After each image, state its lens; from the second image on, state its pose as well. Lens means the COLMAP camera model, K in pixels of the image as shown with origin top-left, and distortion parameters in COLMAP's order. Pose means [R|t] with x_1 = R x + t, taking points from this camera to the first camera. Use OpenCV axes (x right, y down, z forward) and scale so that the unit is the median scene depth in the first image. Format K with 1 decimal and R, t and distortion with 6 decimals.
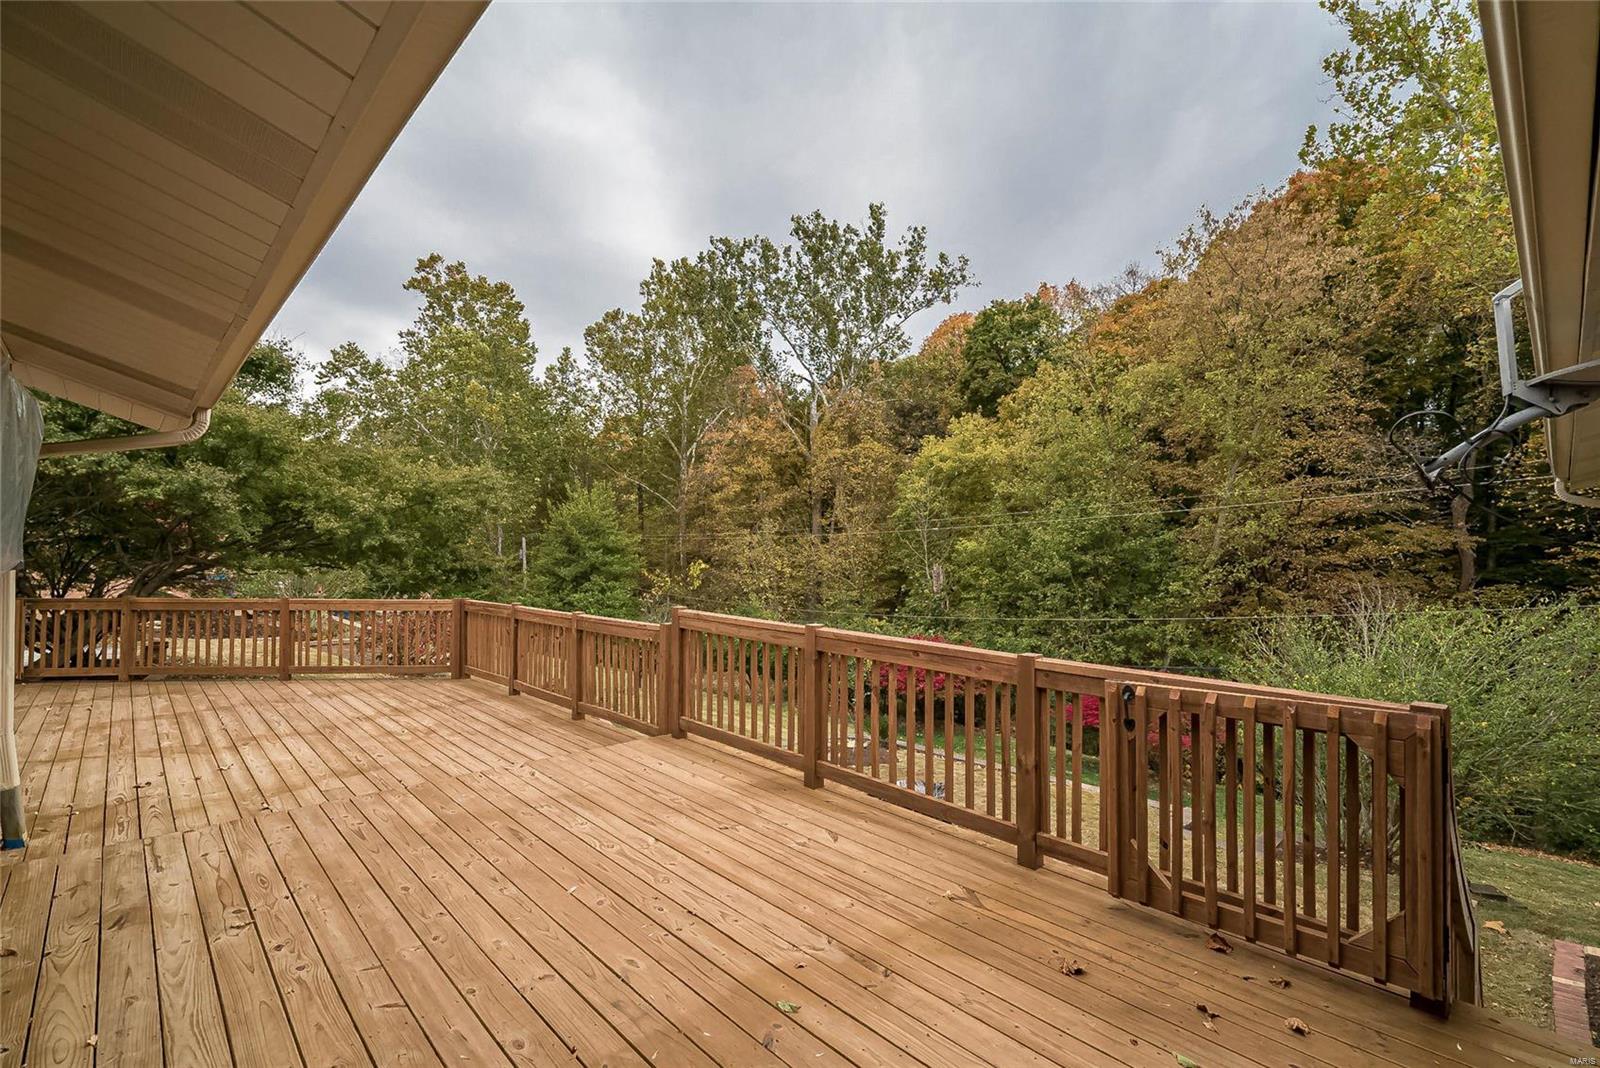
lens RADIAL K [[712.4, 0, 840.6], [0, 712.4, 529.7], [0, 0, 1]] dist [0.041543, 0.000177]
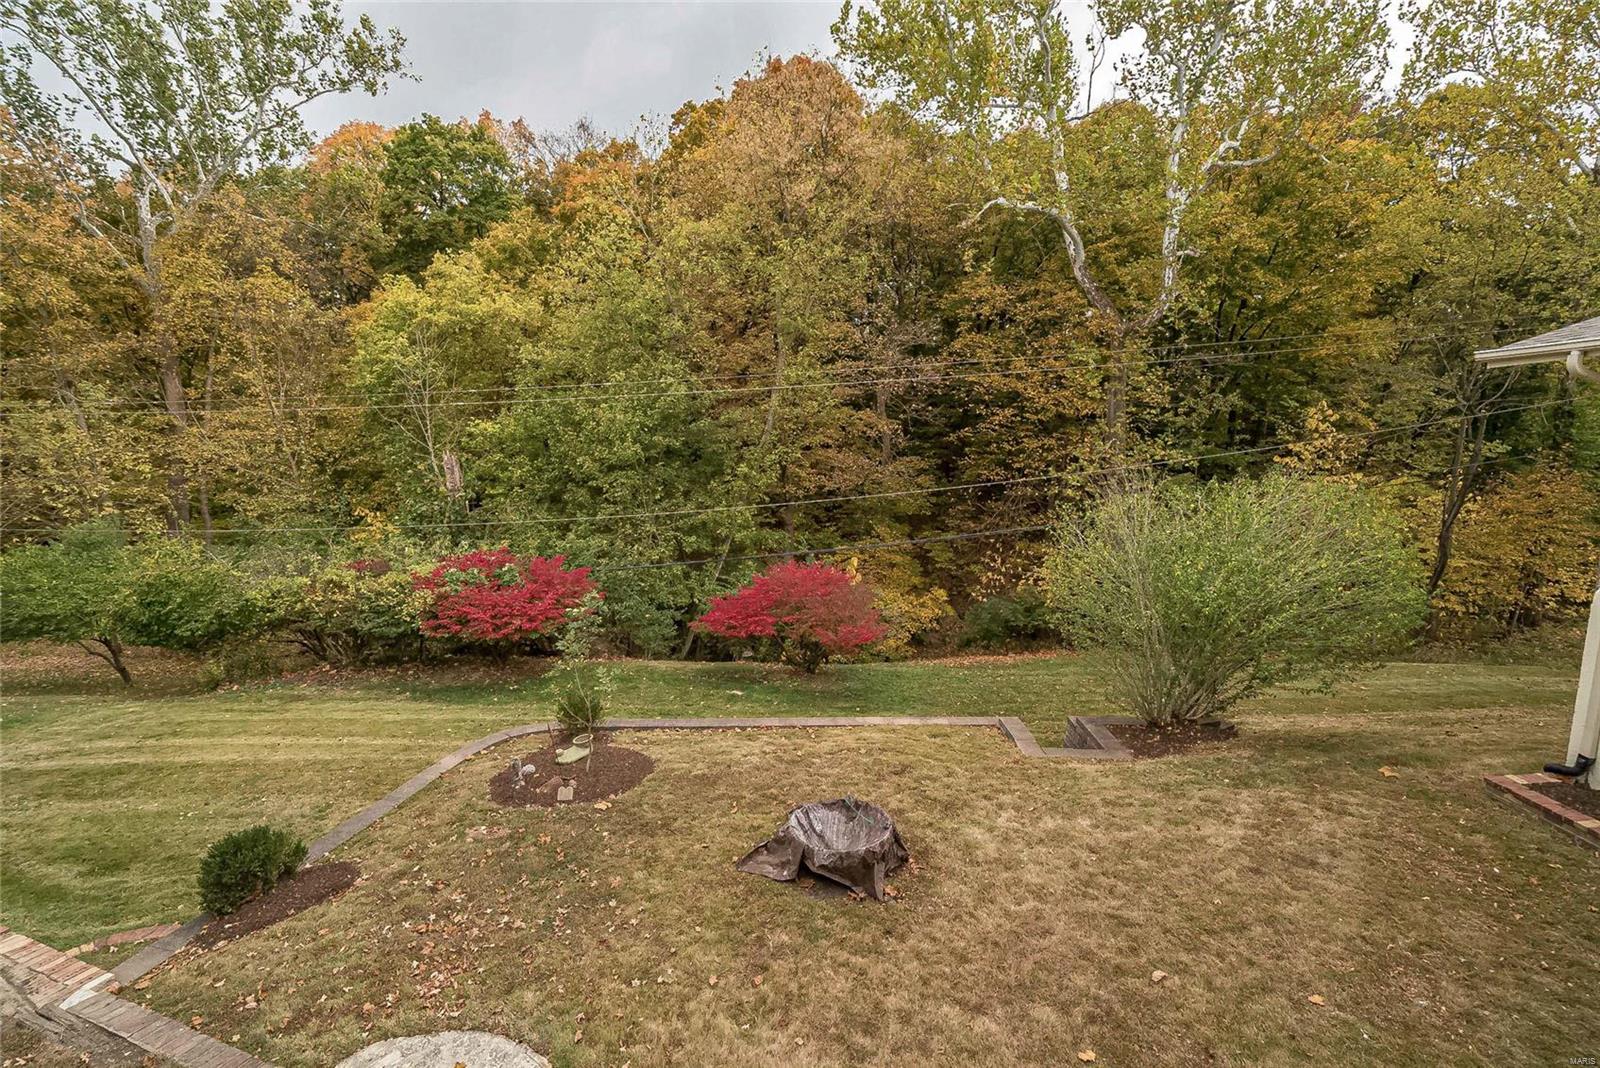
lens RADIAL K [[709.6, 0, 800.0], [0, 709.6, 534.0], [0, 0, 1]] dist [-0.000226, -0.000484]
pose [[0.736020, -0.101068, 0.669372, -0.063075], [-0.011011, 0.986874, 0.161115, 0.005871], [-0.676870, -0.125954, 0.725247, 0.126711]]
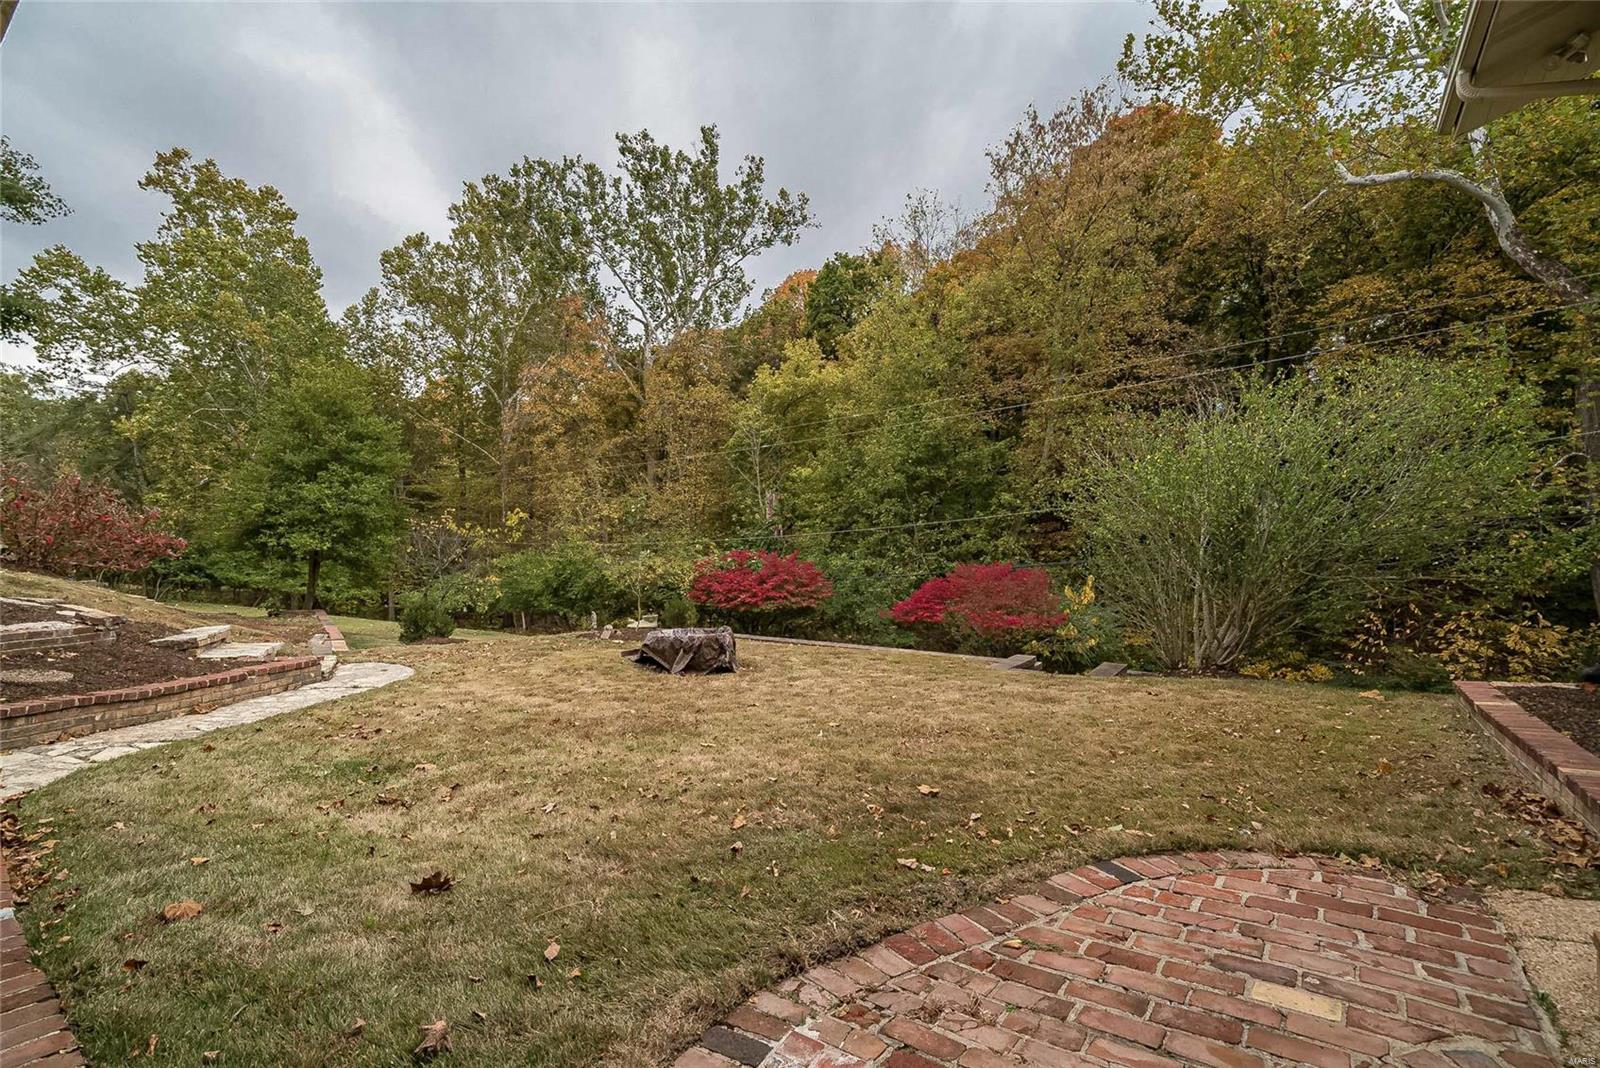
lens RADIAL K [[709.3, 0, 808.7], [0, 709.3, 530.2], [0, 0, 1]] dist [-0.001137, 0.025725]
pose [[0.987989, -0.011964, 0.154062, 0.026386], [0.009023, 0.999764, 0.019776, 0.052261], [-0.154262, -0.018149, 0.987863, 0.046041]]
